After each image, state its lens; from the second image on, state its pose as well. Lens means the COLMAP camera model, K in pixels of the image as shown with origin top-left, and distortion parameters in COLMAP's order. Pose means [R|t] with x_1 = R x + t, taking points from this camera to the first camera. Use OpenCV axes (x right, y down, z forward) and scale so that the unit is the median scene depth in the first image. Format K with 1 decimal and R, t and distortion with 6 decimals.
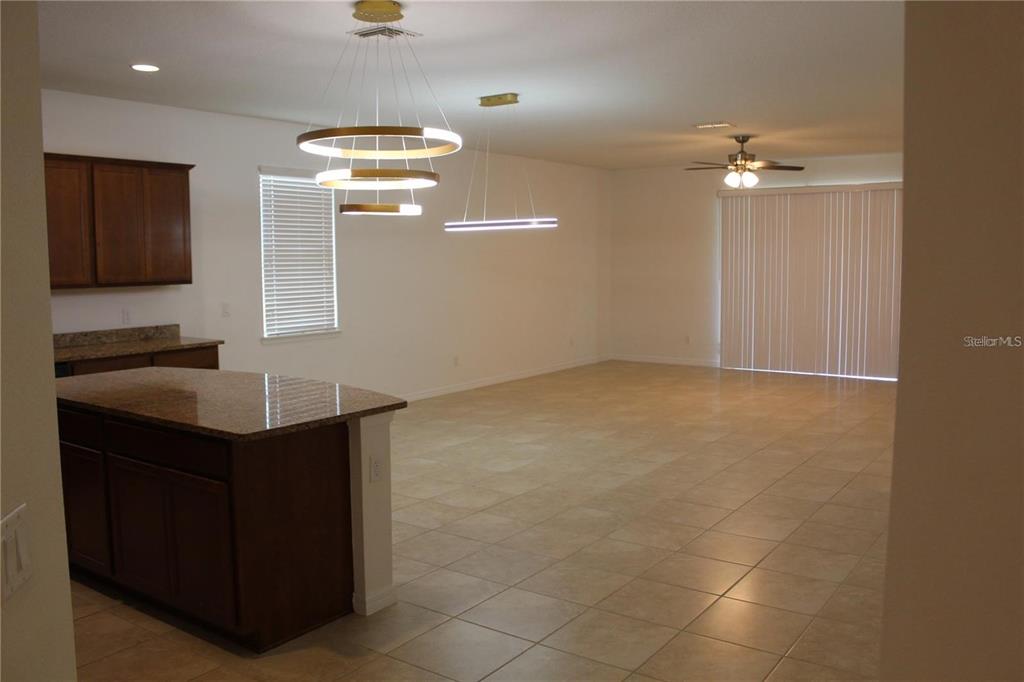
lens RADIAL K [[863.4, 0, 506.9], [0, 863.4, 333.7], [0, 0, 1]] dist [-0.151571, 0.120096]
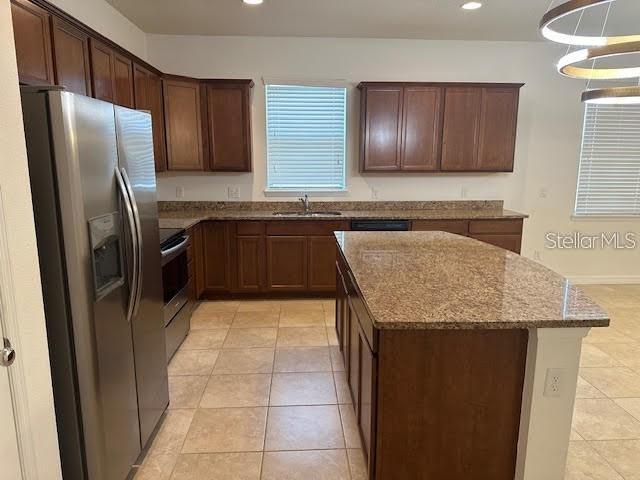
lens RADIAL K [[447.8, 0, 321.5], [0, 447.8, 245.8], [0, 0, 1]] dist [0.052171, -0.027032]
pose [[0.626299, 0.160576, -0.762866, 0.018951], [-0.081535, 0.986682, 0.140749, -0.017898], [0.775308, -0.025951, 0.631050, 0.264021]]
